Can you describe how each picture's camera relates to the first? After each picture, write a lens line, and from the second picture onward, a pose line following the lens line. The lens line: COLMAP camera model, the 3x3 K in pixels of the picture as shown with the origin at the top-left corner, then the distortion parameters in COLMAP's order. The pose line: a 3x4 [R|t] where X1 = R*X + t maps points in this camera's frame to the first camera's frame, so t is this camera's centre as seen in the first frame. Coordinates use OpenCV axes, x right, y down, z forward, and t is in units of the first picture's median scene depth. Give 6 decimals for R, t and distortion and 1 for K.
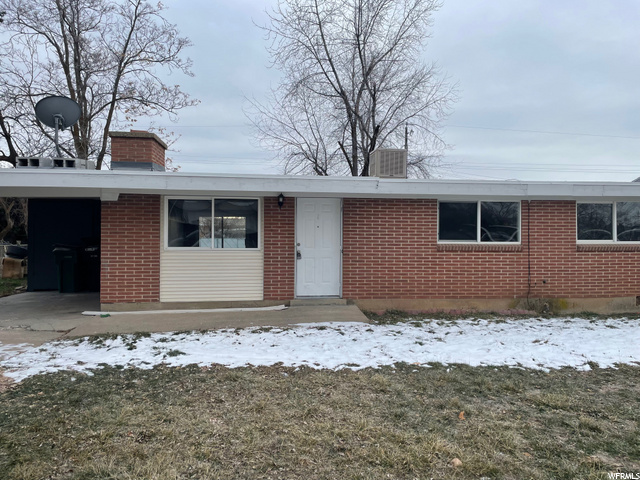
lens RADIAL K [[482.4, 0, 321.8], [0, 482.4, 231.9], [0, 0, 1]] dist [0.079154, -0.078674]
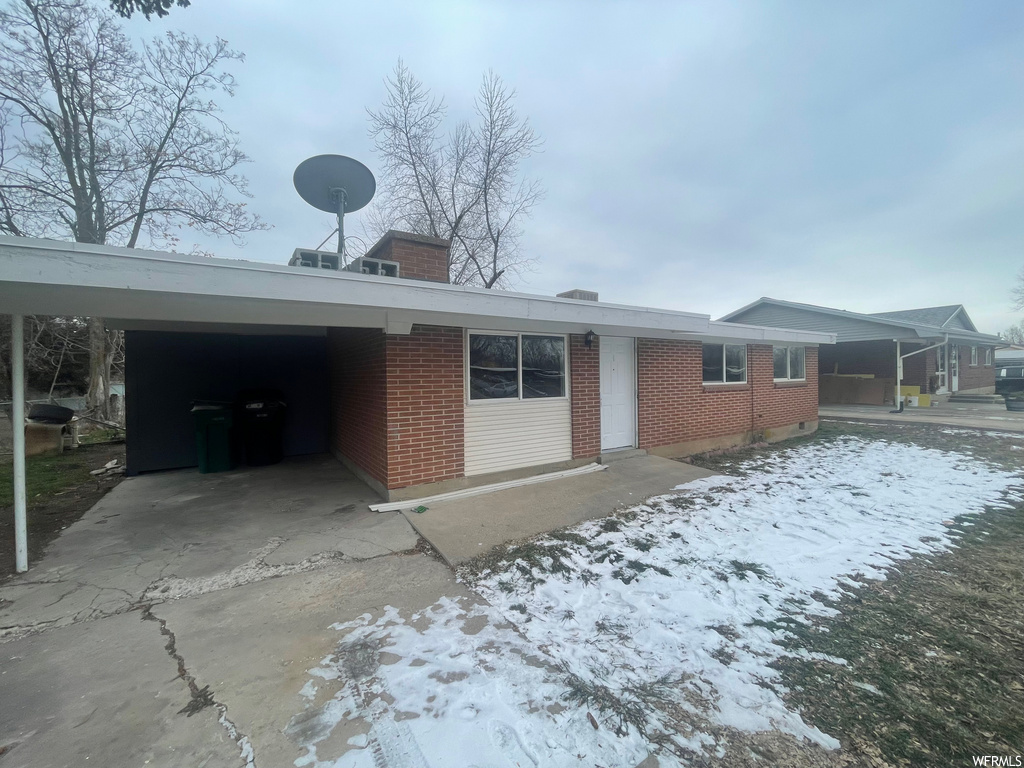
lens RADIAL K [[413.7, 0, 511.0], [0, 413.7, 376.8], [0, 0, 1]] dist [0.000084, -0.000420]
pose [[0.900020, -0.017921, 0.435481, -0.459238], [0.014121, 0.999829, 0.011962, -0.008584], [-0.435621, -0.004617, 0.900119, 0.361500]]
